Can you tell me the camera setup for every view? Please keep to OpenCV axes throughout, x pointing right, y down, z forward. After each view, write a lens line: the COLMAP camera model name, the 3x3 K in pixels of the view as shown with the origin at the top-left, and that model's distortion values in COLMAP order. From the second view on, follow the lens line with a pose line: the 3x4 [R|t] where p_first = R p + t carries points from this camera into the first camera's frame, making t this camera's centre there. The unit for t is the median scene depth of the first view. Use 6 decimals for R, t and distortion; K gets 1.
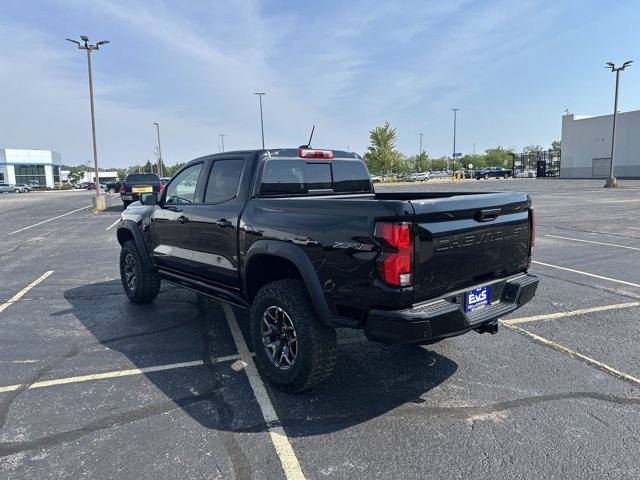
lens RADIAL K [[448.9, 0, 320.0], [0, 448.9, 240.0], [0, 0, 1]] dist [0.047961, -0.064194]
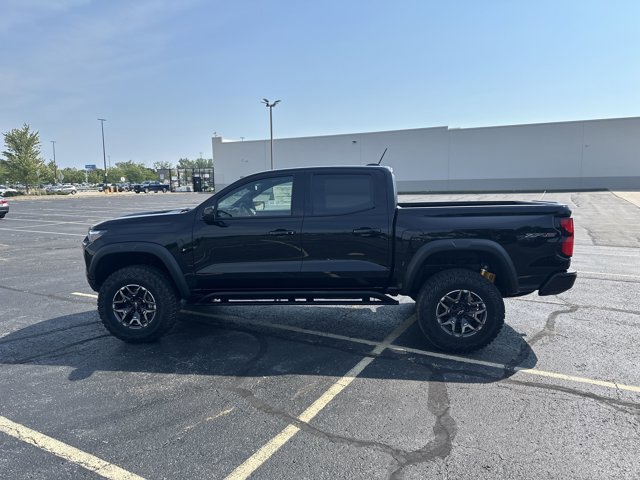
lens RADIAL K [[452.8, 0, 322.8], [0, 452.8, 241.9], [0, 0, 1]] dist [0.002143, -0.000409]
pose [[0.710956, -0.066468, 0.700089, -0.998718], [0.084941, 0.996351, 0.008337, -0.026317], [-0.698088, 0.053539, 0.714007, 0.262678]]
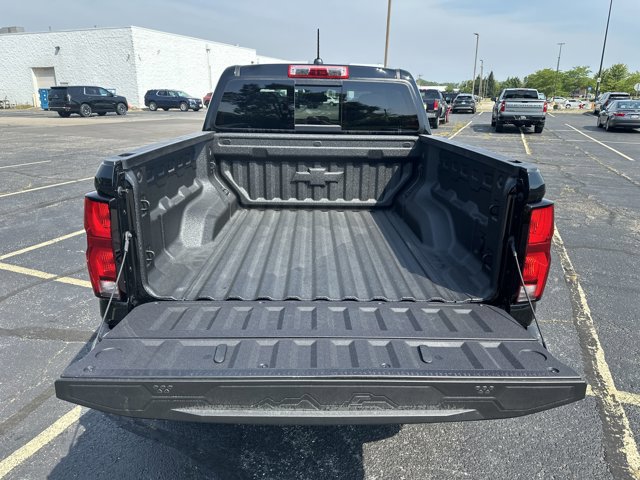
lens RADIAL K [[457.3, 0, 323.9], [0, 457.3, 237.7], [0, 0, 1]] dist [-0.002374, -0.002472]
pose [[0.779499, 0.217215, -0.587537, 0.473584], [-0.114538, 0.971564, 0.207230, -0.087688], [0.615843, -0.094240, 0.782212, 0.417646]]
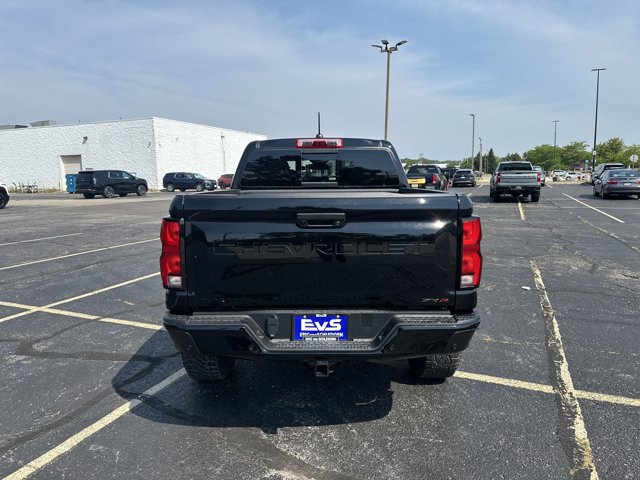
lens RADIAL K [[452.3, 0, 317.2], [0, 452.3, 234.0], [0, 0, 1]] dist [0.053492, -0.075241]
pose [[0.761279, 0.096639, -0.641183, 0.599013], [-0.092875, 0.994887, 0.039678, -0.042597], [0.641739, 0.029344, 0.766362, 0.288047]]
